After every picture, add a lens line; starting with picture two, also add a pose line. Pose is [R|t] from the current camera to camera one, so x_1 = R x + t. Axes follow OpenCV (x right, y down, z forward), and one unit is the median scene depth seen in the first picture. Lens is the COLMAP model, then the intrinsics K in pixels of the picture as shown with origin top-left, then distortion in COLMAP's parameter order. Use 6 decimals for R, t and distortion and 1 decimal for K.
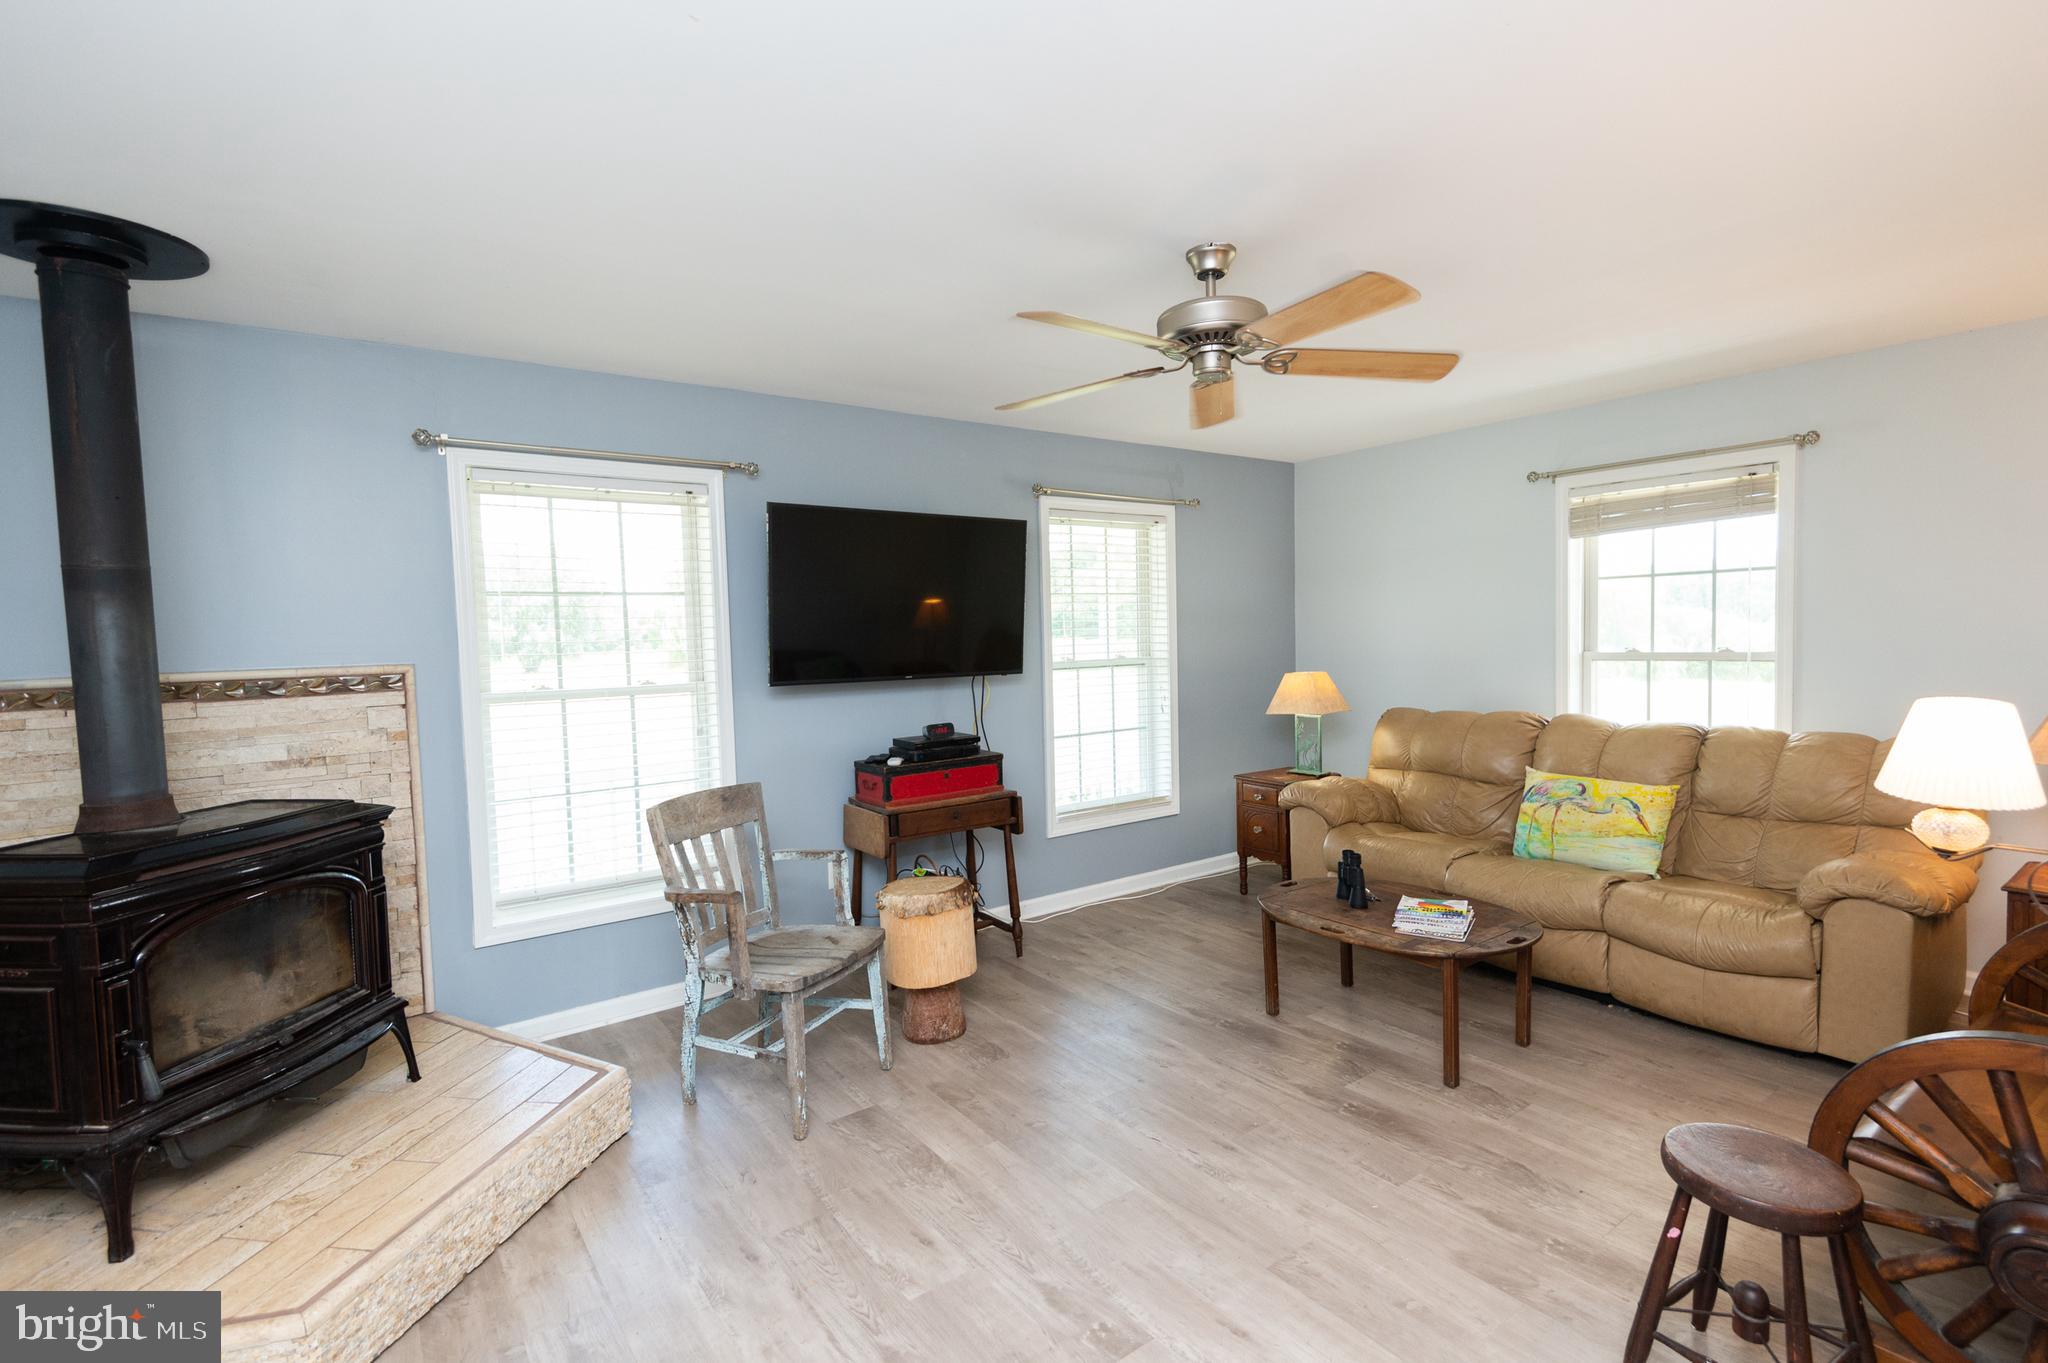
lens RADIAL K [[936.0, 0, 1017.4], [0, 936.0, 688.0], [0, 0, 1]] dist [0.026274, -0.009841]
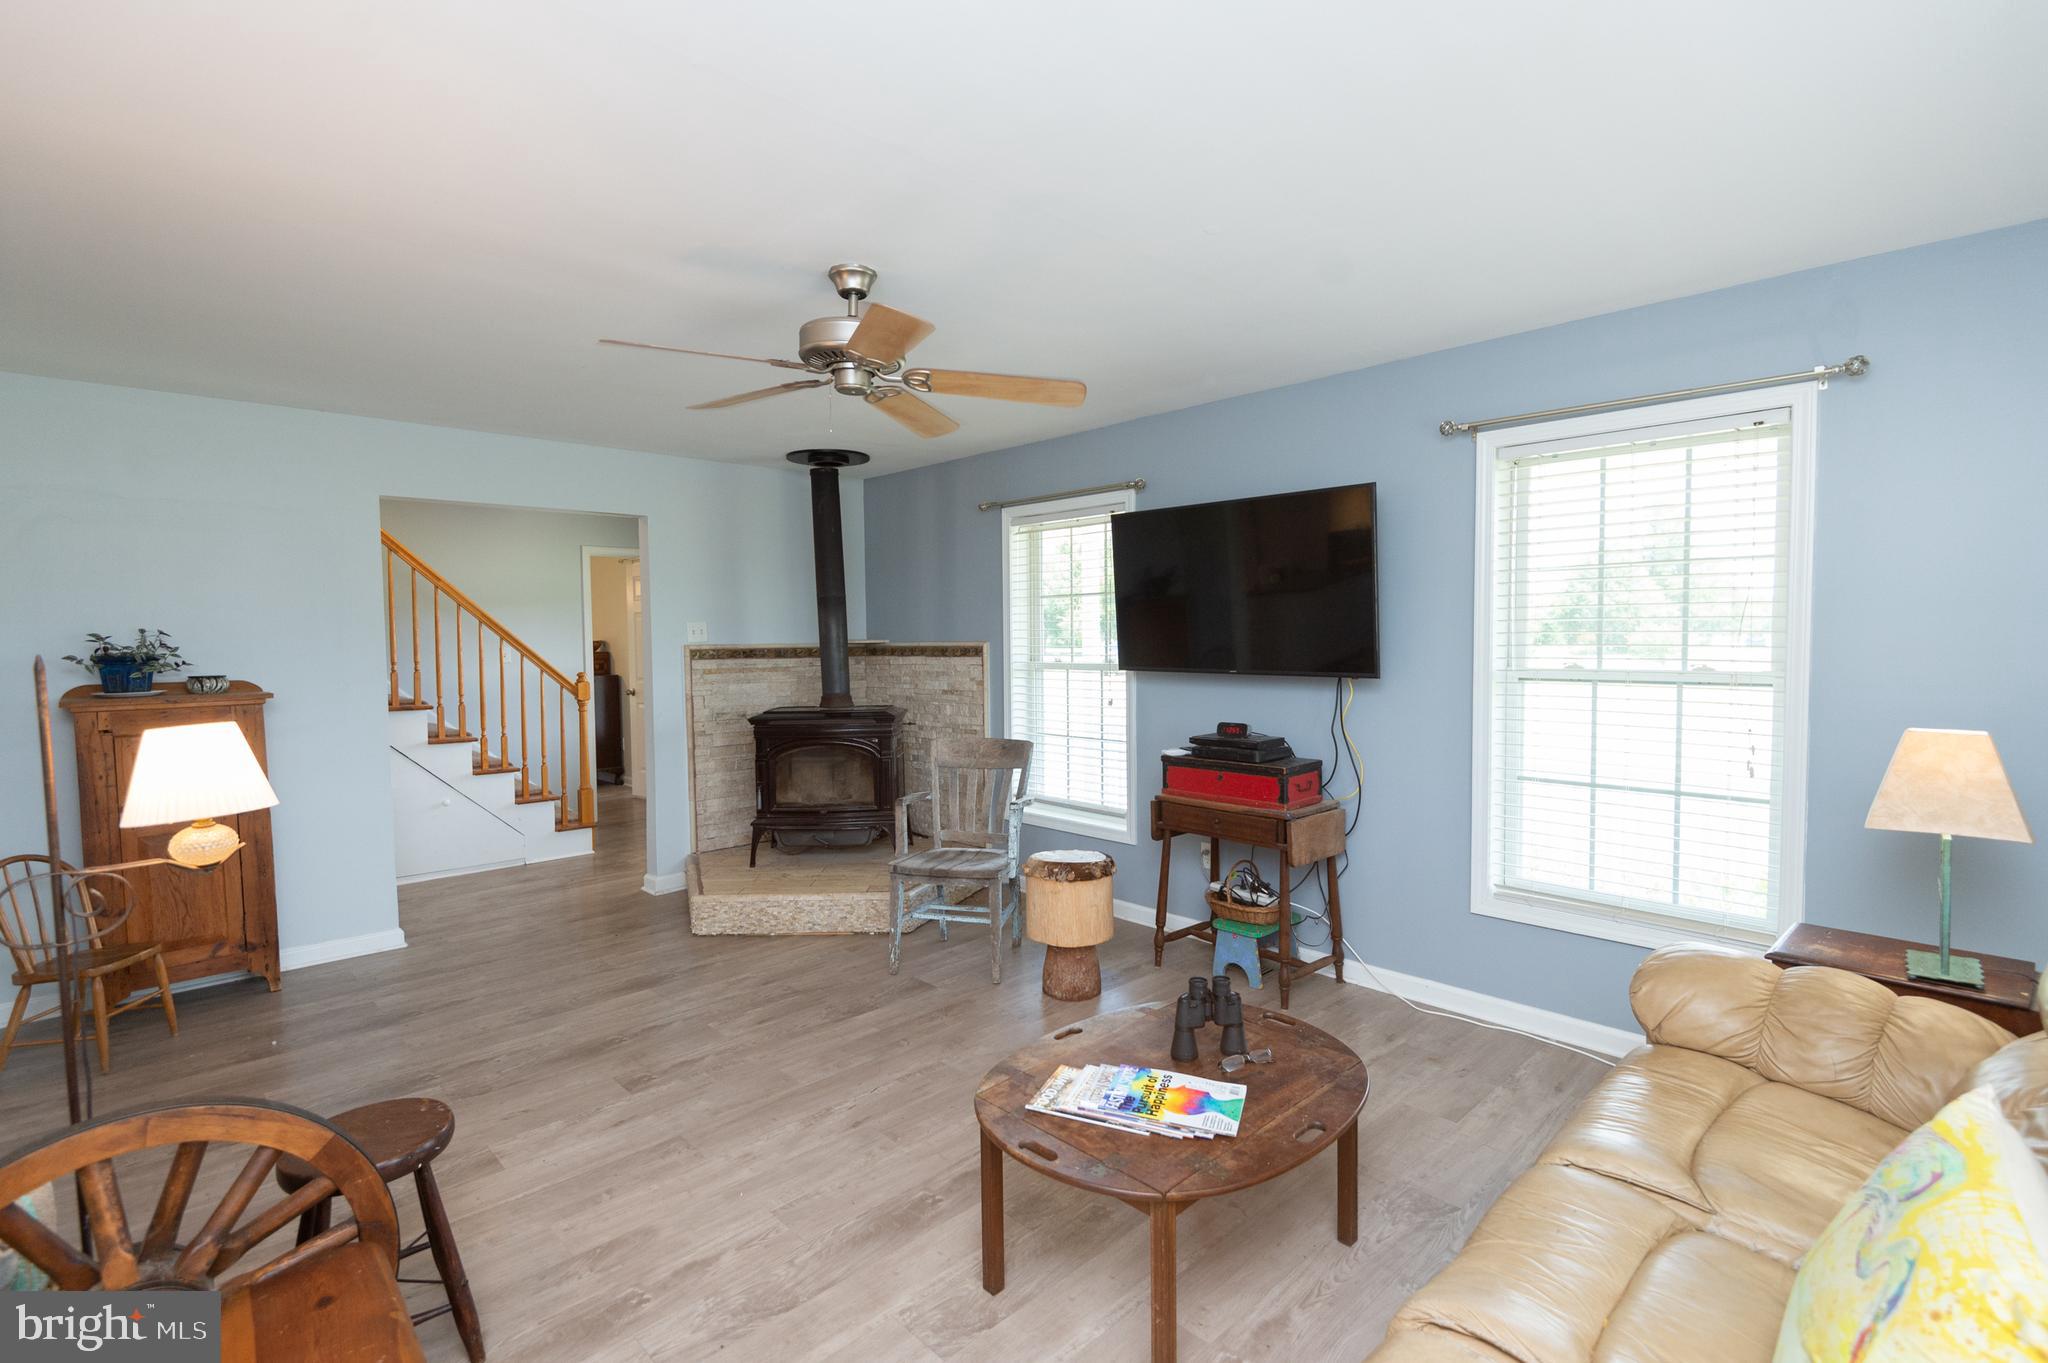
lens RADIAL K [[936.0, 0, 1019.2], [0, 936.0, 680.8], [0, 0, 1]] dist [0.026274, -0.009841]
pose [[0.151889, 0.080340, -0.985127, 0.859340], [-0.043897, 0.996256, 0.074479, -0.069428], [0.987422, 0.031931, 0.154847, 0.674775]]
